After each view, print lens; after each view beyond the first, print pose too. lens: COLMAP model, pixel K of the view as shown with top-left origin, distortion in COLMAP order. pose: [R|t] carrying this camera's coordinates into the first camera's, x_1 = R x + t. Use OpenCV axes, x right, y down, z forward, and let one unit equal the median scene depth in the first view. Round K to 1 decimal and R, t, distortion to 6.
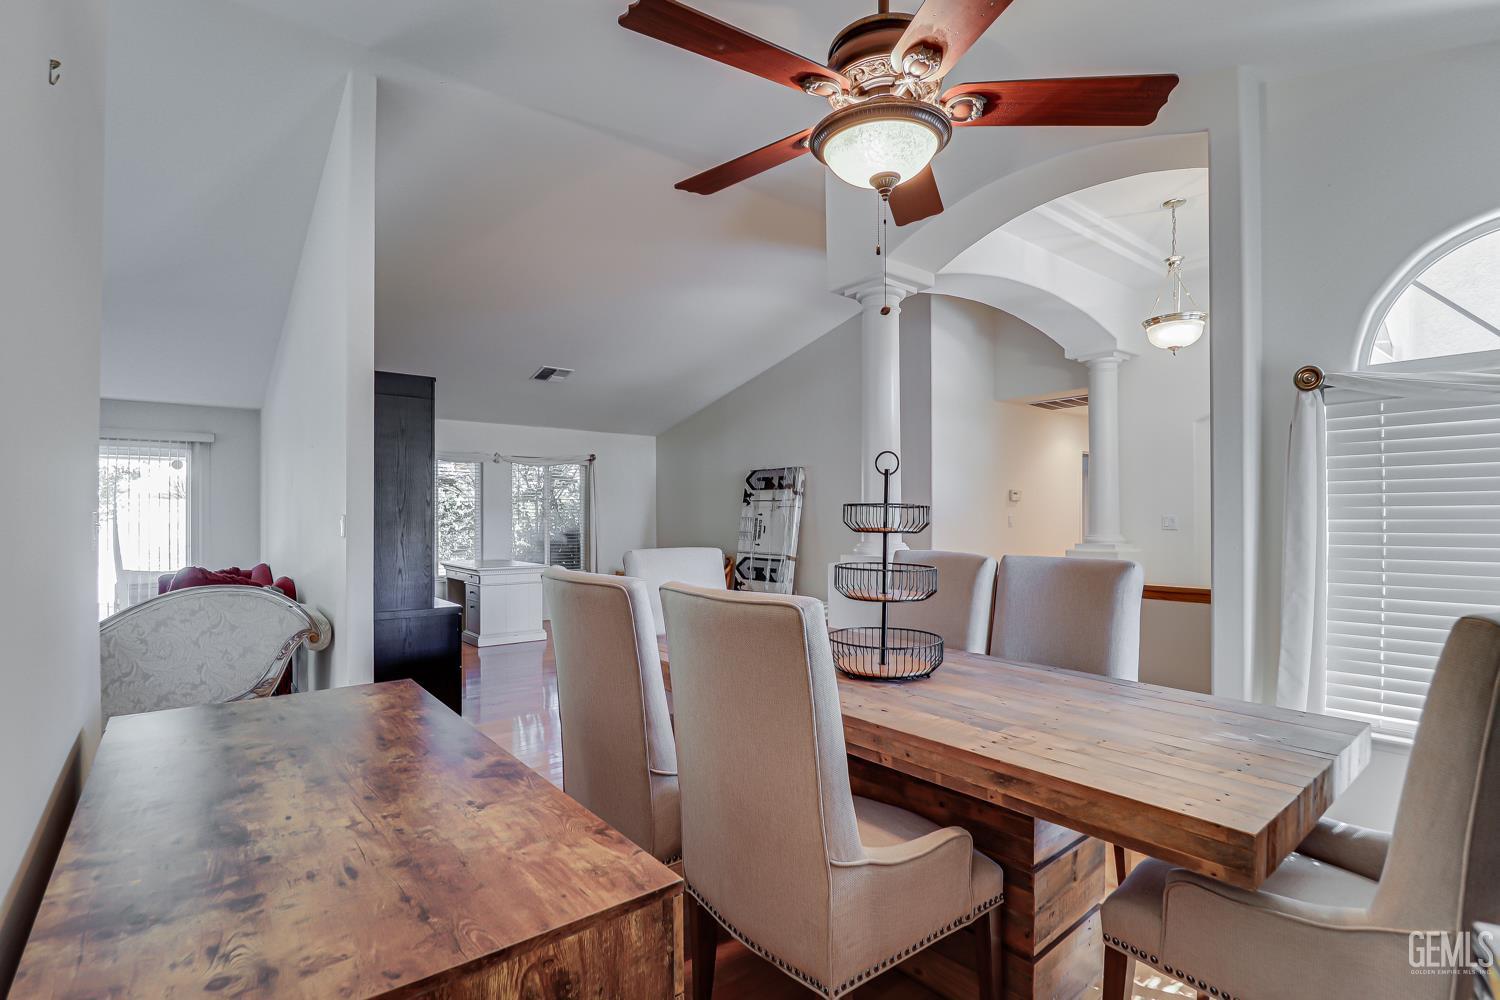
lens RADIAL K [[716.5, 0, 754.7], [0, 716.5, 515.0], [0, 0, 1]] dist [0.001206, -0.006908]
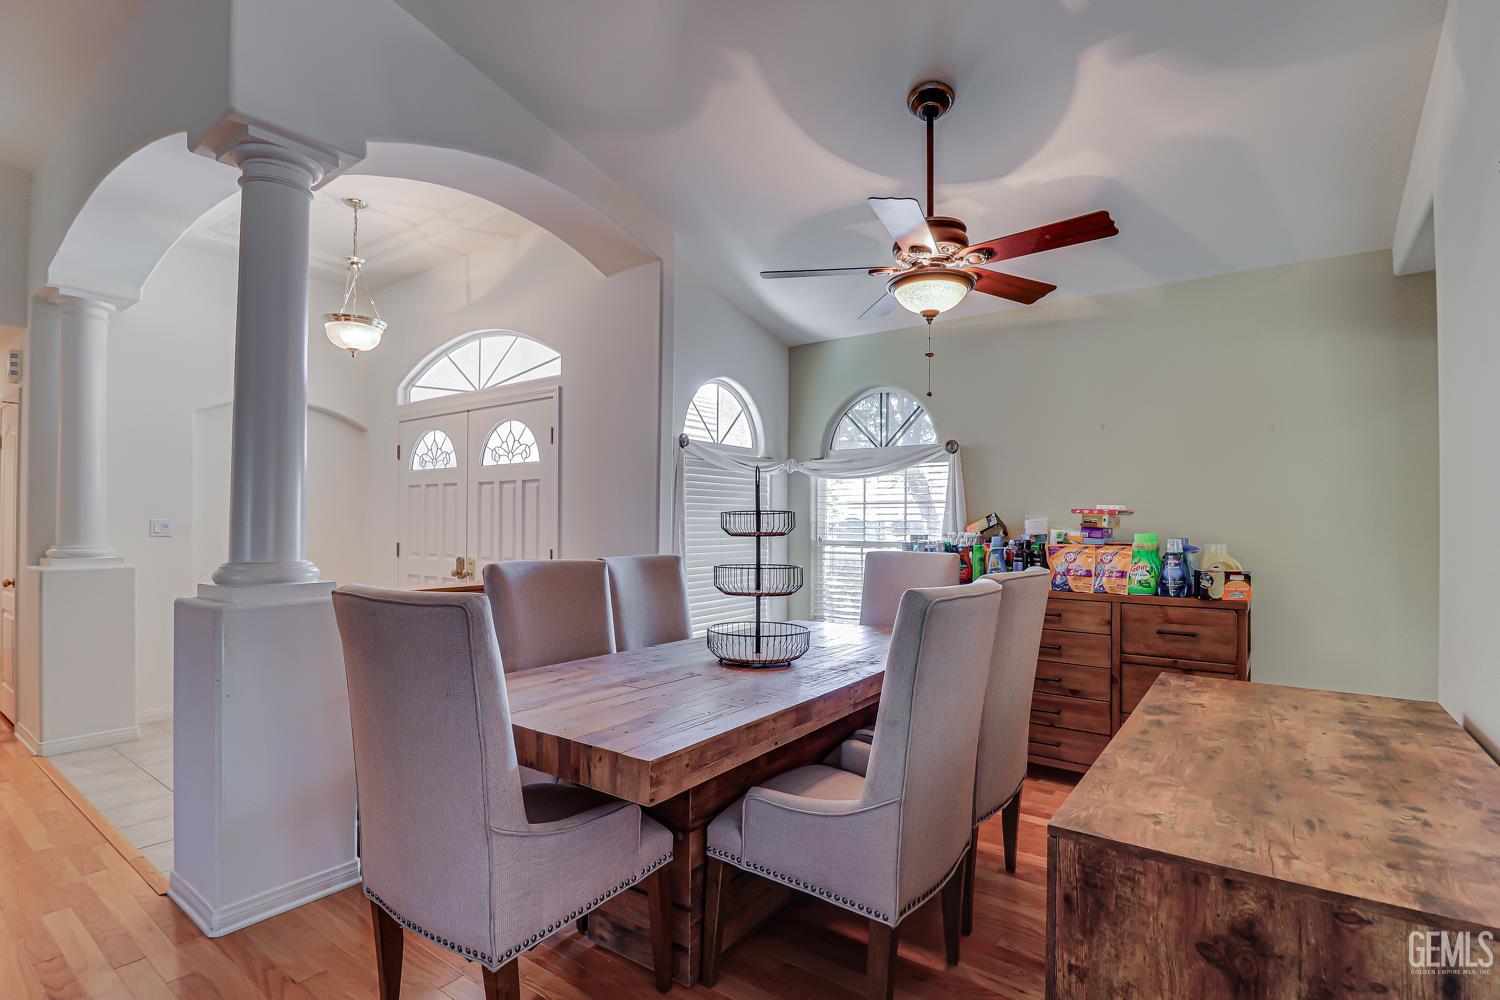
lens RADIAL K [[723.5, 0, 722.9], [0, 723.5, 517.2], [0, 0, 1]] dist [-0.025790, -0.001821]
pose [[-0.242046, 0.010392, 0.970209, -1.258811], [-0.007154, 0.999896, -0.012495, 0.014431], [-0.970238, -0.009966, -0.241946, 1.914648]]
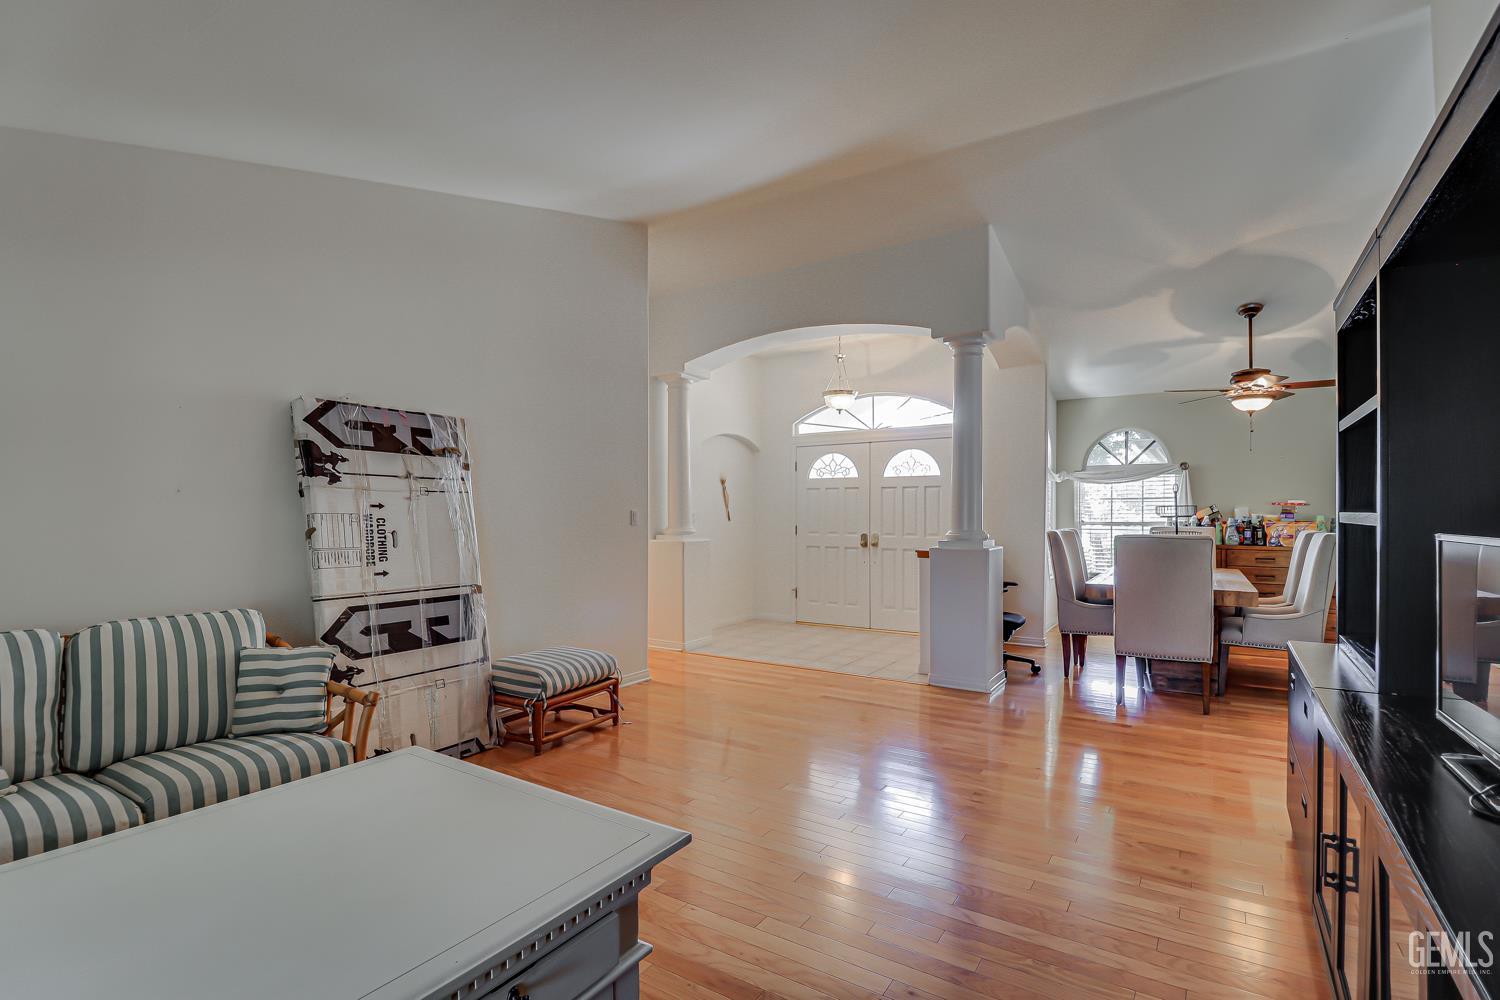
lens RADIAL K [[687.7, 0, 750.0], [0, 687.7, 500.0], [0, 0, 1]] dist [0.026094, -0.000115]
pose [[-0.300339, 0.019054, 0.953642, -2.188941], [-0.000475, 0.999797, -0.020126, 0.020207], [-0.953833, -0.006498, -0.300269, 4.198057]]
